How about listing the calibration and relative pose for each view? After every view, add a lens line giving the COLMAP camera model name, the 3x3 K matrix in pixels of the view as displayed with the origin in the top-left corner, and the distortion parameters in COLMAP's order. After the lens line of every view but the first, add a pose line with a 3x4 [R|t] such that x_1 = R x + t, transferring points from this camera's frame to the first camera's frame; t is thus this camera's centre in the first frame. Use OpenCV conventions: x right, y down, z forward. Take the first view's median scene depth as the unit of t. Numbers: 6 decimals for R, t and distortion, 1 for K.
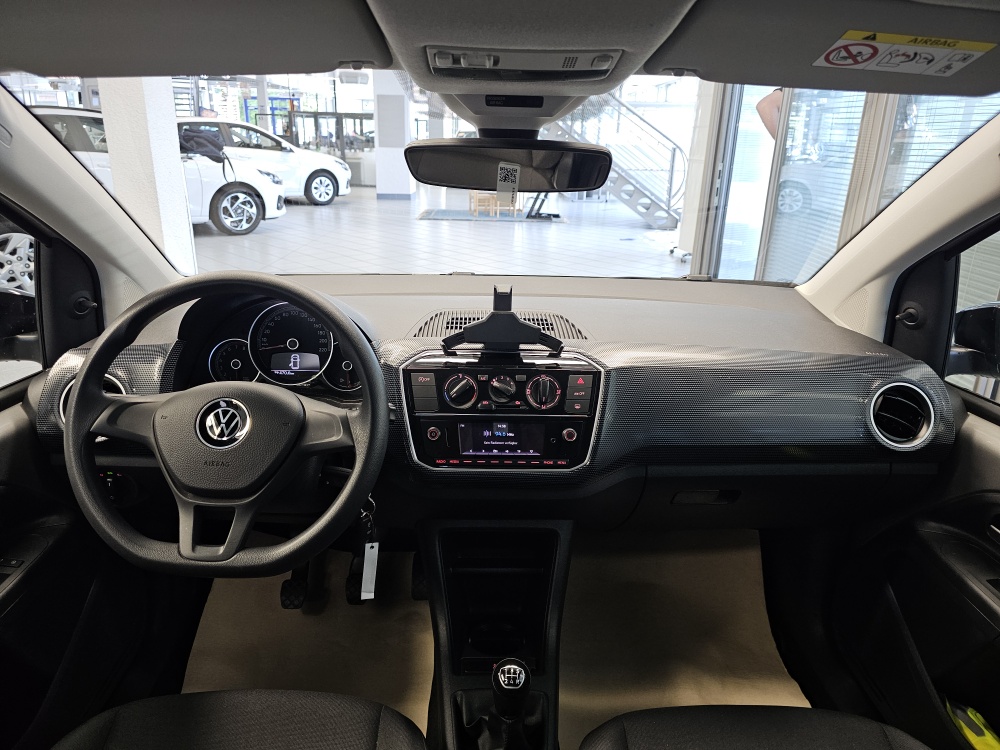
lens RADIAL K [[672.7, 0, 484.6], [0, 672.7, 380.8], [0, 0, 1]] dist [0.061337, -0.089117]
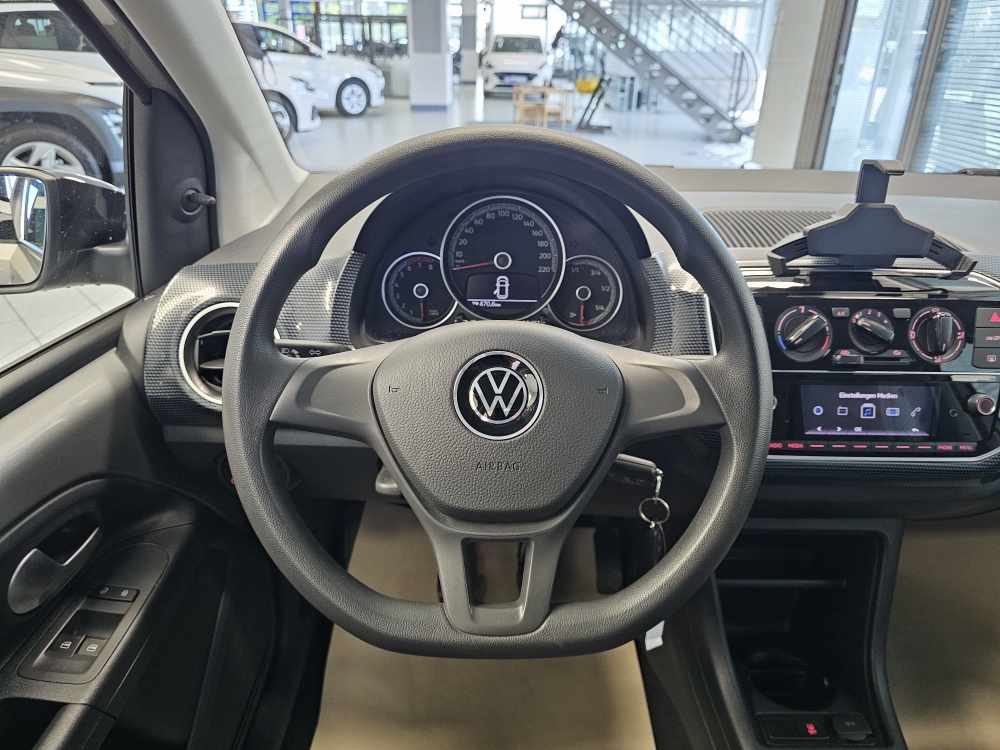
lens RADIAL K [[689.2, 0, 500.0], [0, 689.2, 375.0], [0, 0, 1]] dist [0.040664, -0.070823]
pose [[0.999839, 0.003573, -0.017595, -0.270238], [-0.001847, 0.995269, 0.097139, -0.007755], [0.017859, -0.097091, 0.995115, 0.302744]]
